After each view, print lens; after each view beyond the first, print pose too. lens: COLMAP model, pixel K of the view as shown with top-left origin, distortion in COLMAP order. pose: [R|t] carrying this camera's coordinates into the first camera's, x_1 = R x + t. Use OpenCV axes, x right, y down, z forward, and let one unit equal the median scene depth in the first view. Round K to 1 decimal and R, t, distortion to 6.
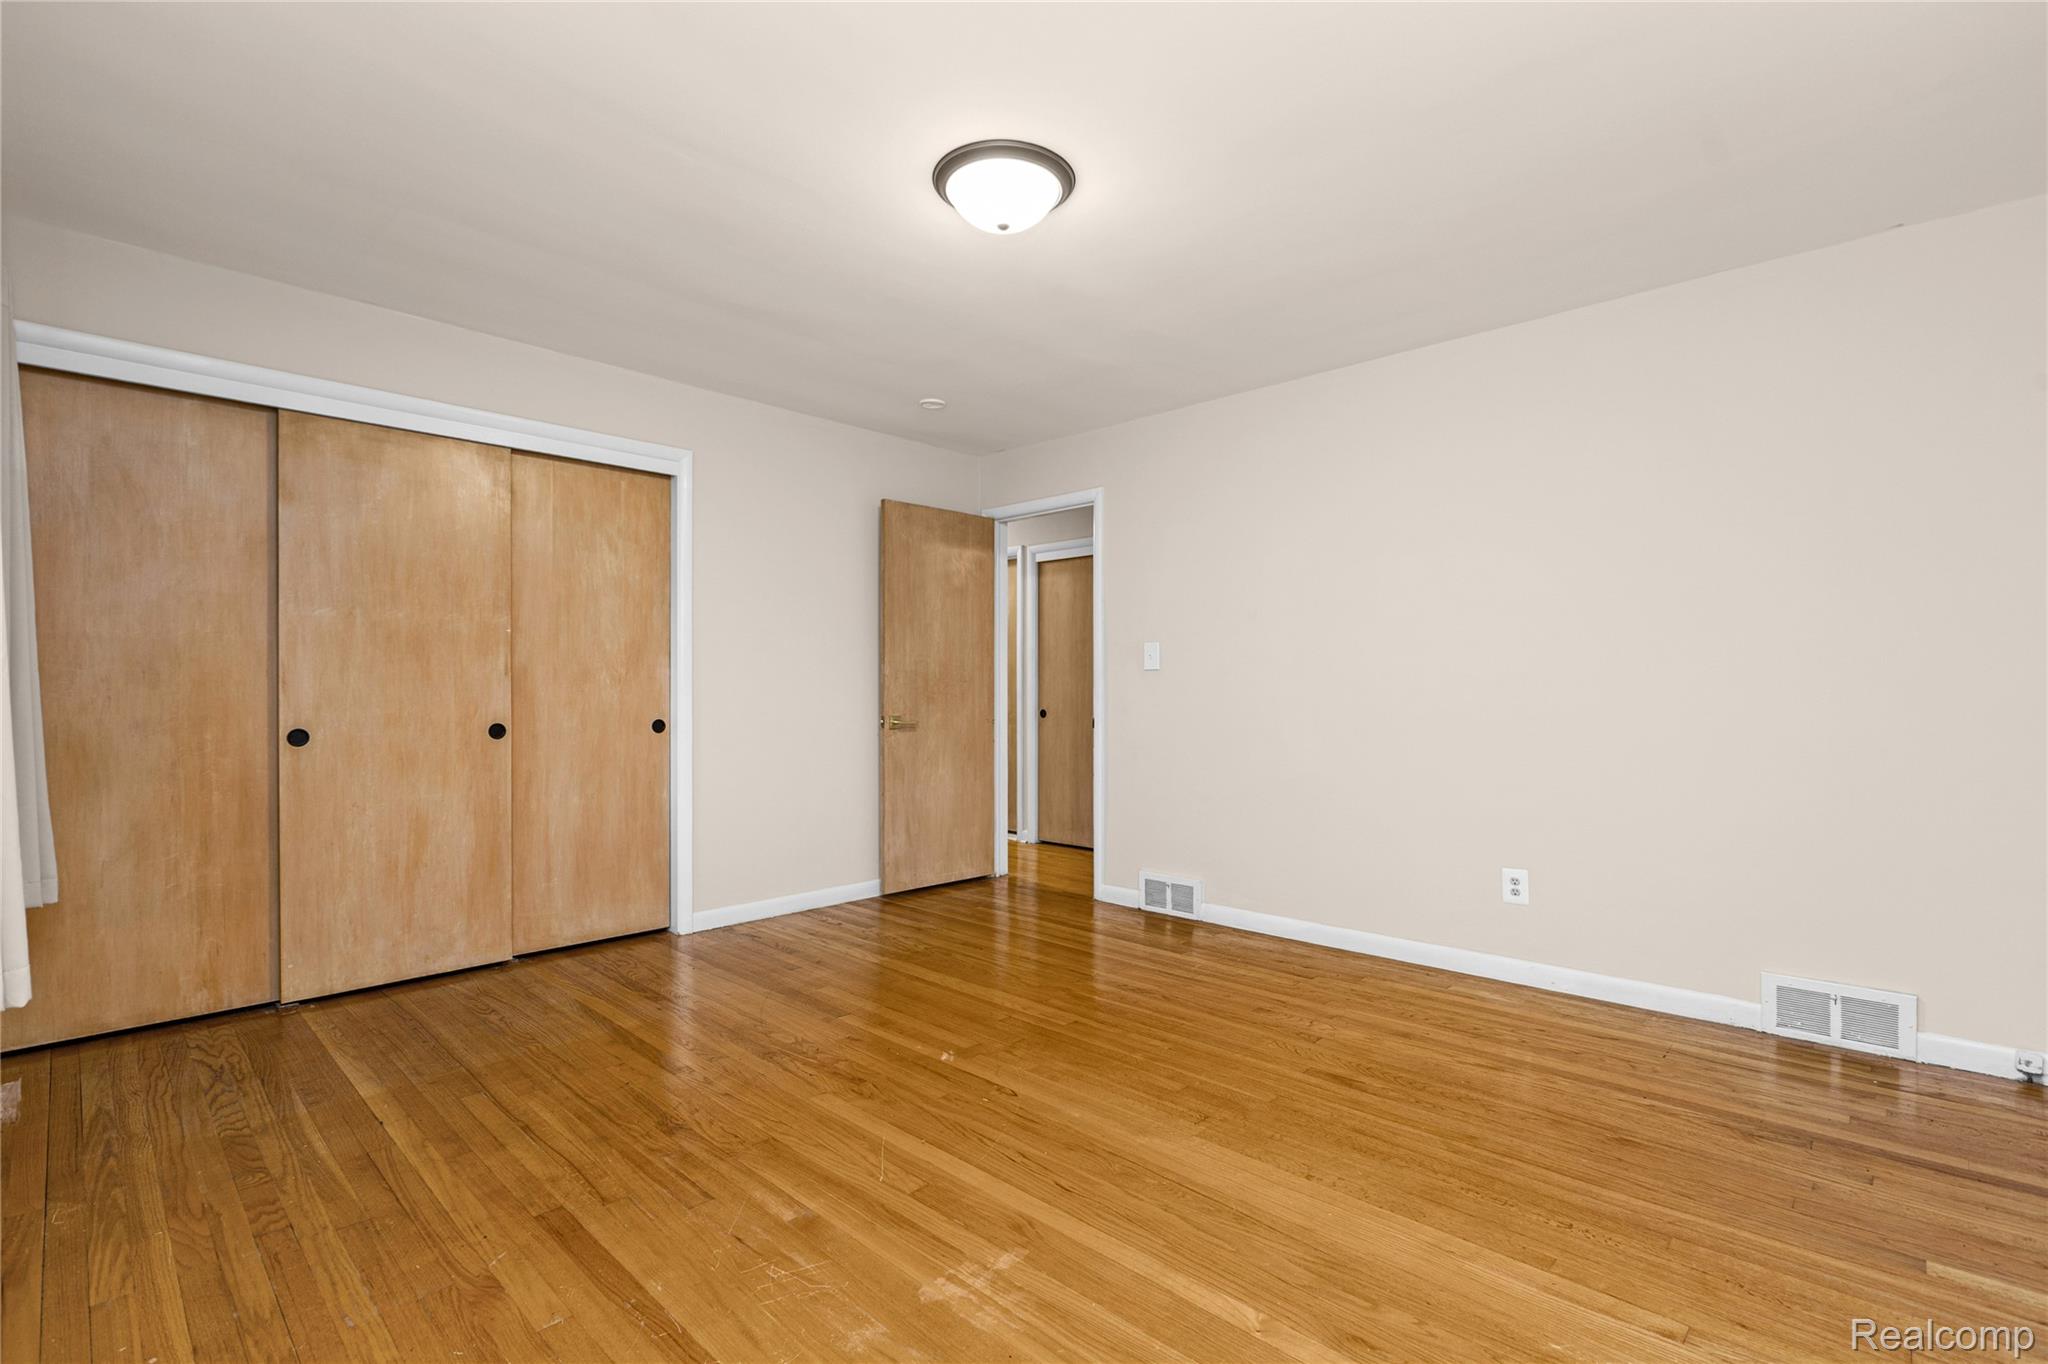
lens RADIAL K [[940.9, 0, 1022.3], [0, 940.9, 692.3], [0, 0, 1]] dist [-0.010808, 0.000089]
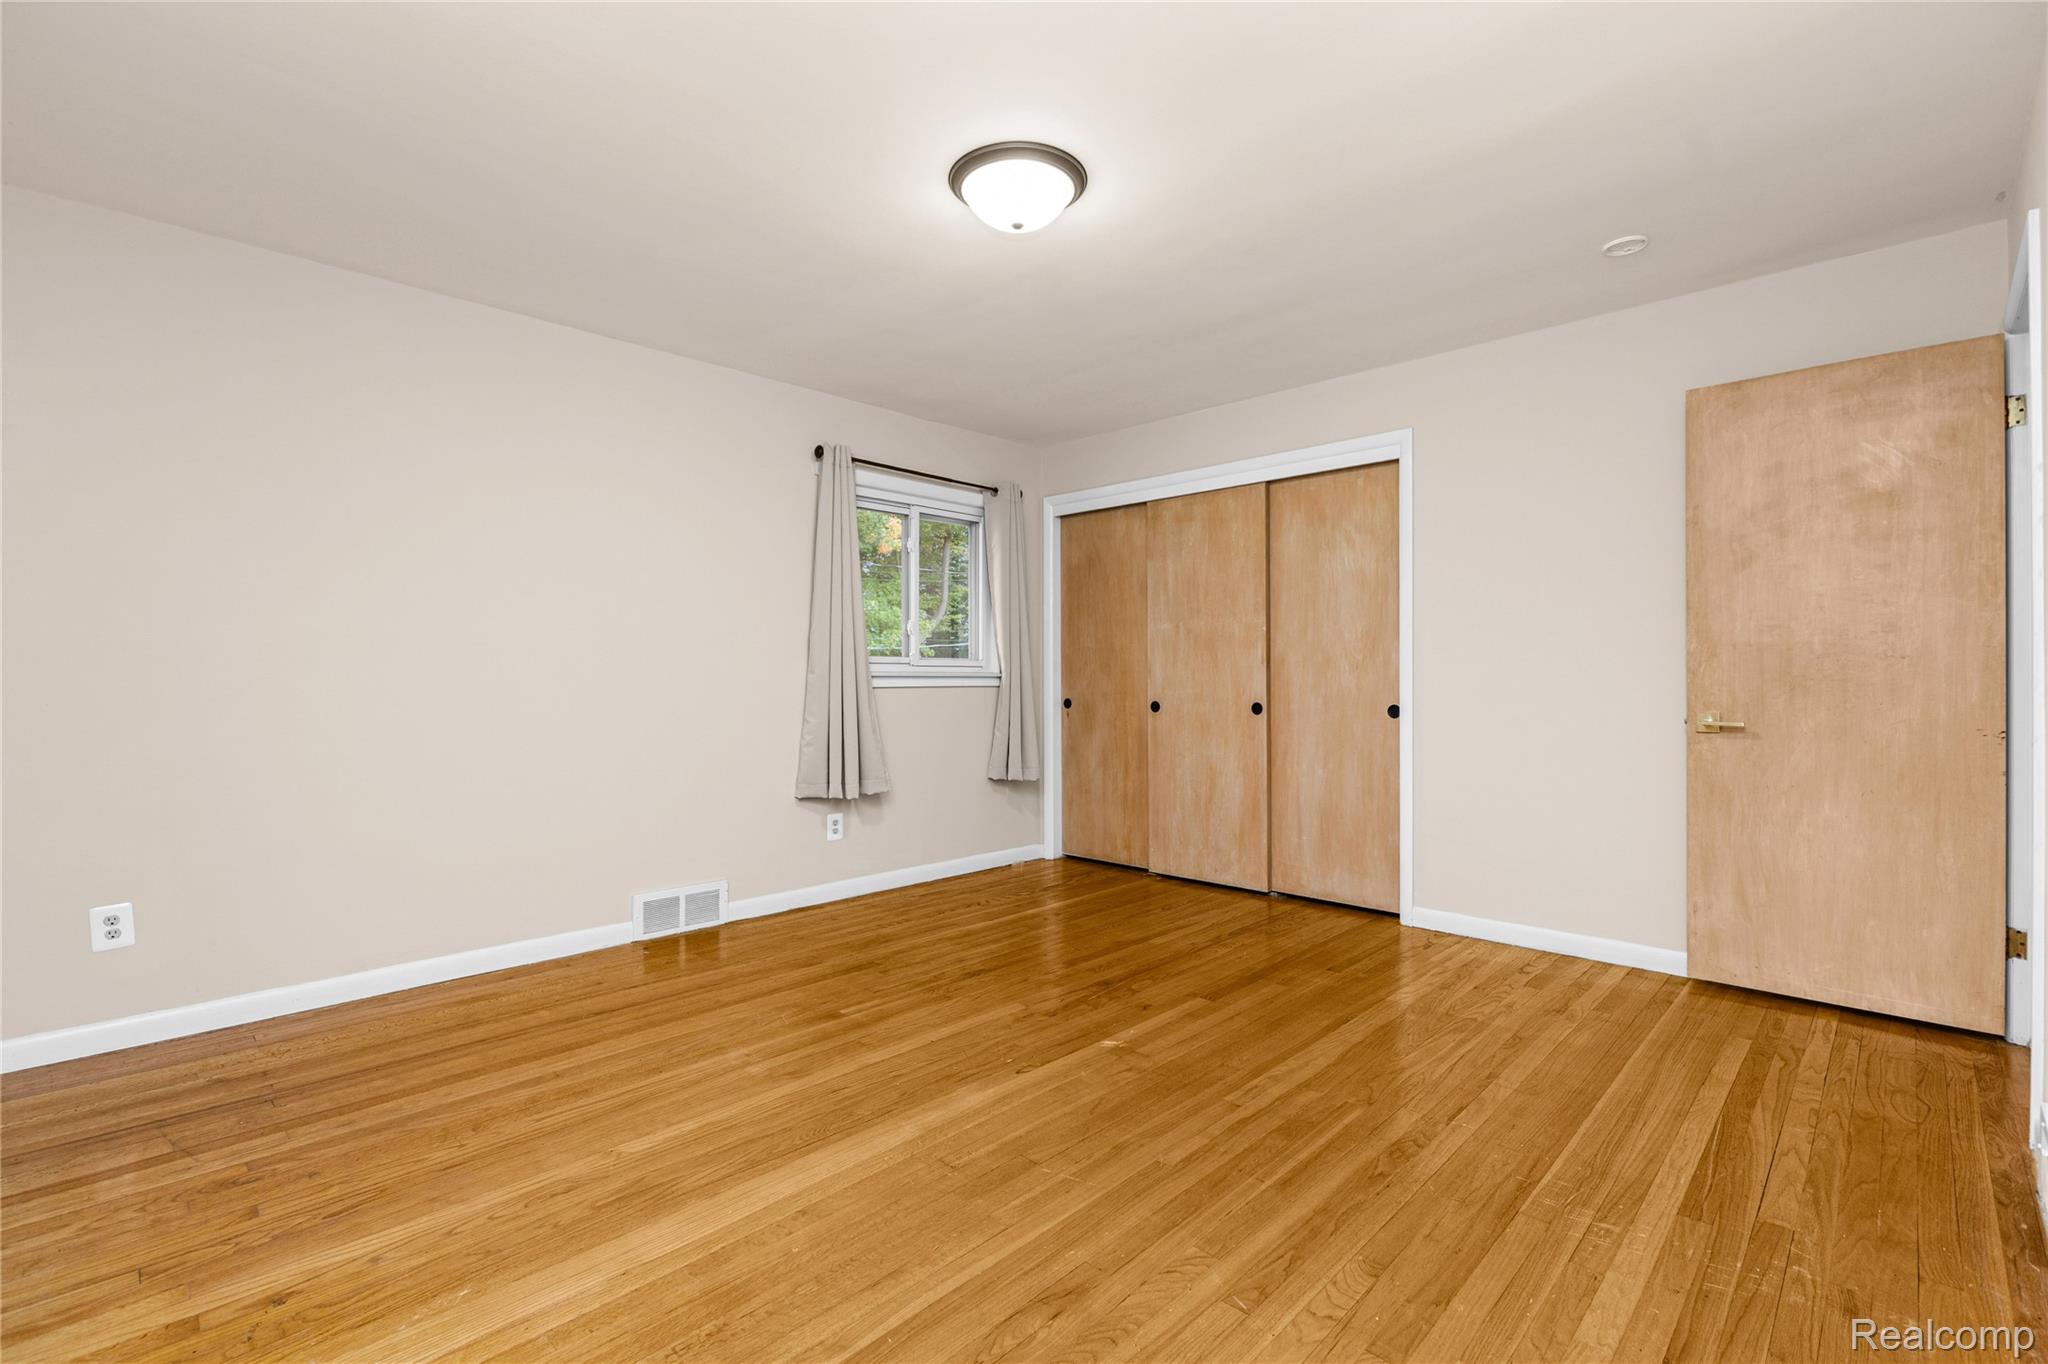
lens RADIAL K [[913.6, 0, 1024.0], [0, 913.6, 682.0], [0, 0, 1]] dist [-0.011143, -0.000436]
pose [[-0.017239, 0.004128, -0.999843, 0.696095], [0.000910, 0.999991, 0.004113, 0.000432], [0.999851, -0.000839, -0.017243, 0.725624]]
